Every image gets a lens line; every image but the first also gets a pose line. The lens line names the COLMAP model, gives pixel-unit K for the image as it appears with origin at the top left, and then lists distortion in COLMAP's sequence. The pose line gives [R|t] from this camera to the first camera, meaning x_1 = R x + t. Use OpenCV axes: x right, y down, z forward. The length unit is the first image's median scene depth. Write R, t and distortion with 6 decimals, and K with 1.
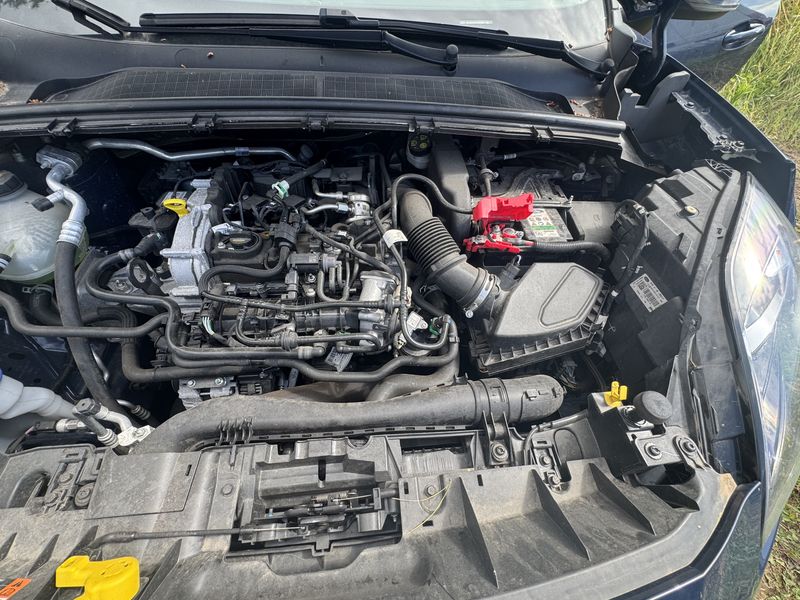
lens RADIAL K [[320.9, 0, 411.8], [0, 320.9, 297.8], [0, 0, 1]] dist [-0.002359, -0.000250]
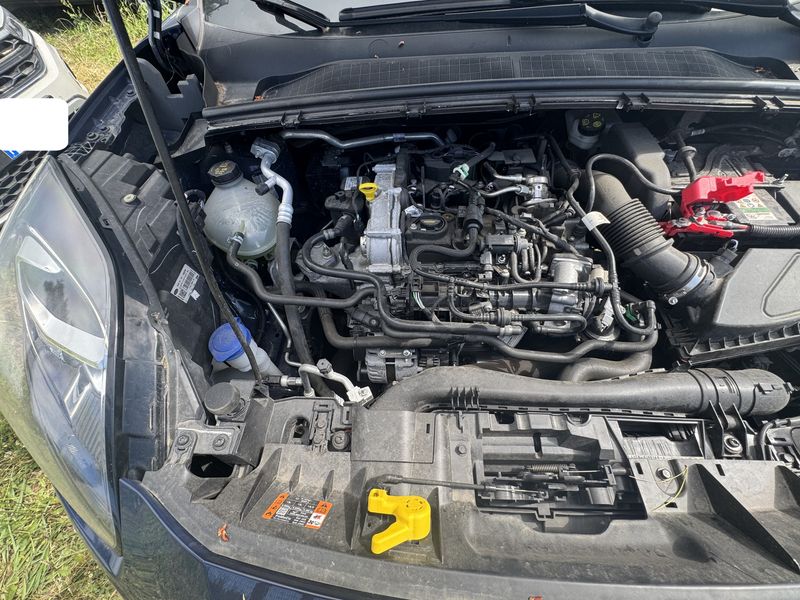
lens RADIAL K [[320.9, 0, 393.4], [0, 320.9, 298.5], [0, 0, 1]] dist [-0.002359, -0.000250]
pose [[0.986729, 0.042053, -0.156836, -0.495848], [-0.035676, 0.998427, 0.043260, 0.032608], [0.158408, -0.037091, 0.986677, -0.076232]]
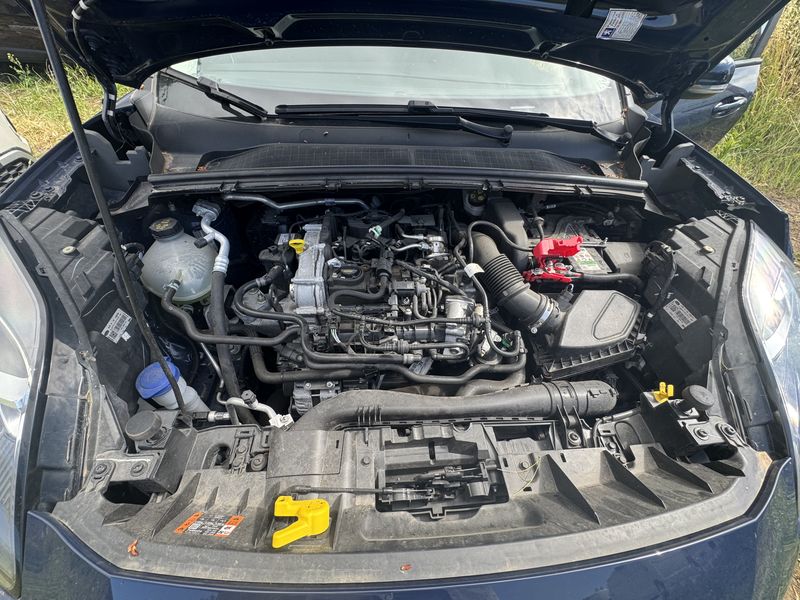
lens RADIAL K [[320.9, 0, 400.1], [0, 320.9, 300.3], [0, 0, 1]] dist [-0.002359, -0.000250]
pose [[0.999780, 0.006618, -0.019880, -0.316895], [-0.008714, 0.994189, -0.107291, 0.073085], [0.019054, 0.107440, 0.994029, -0.258930]]
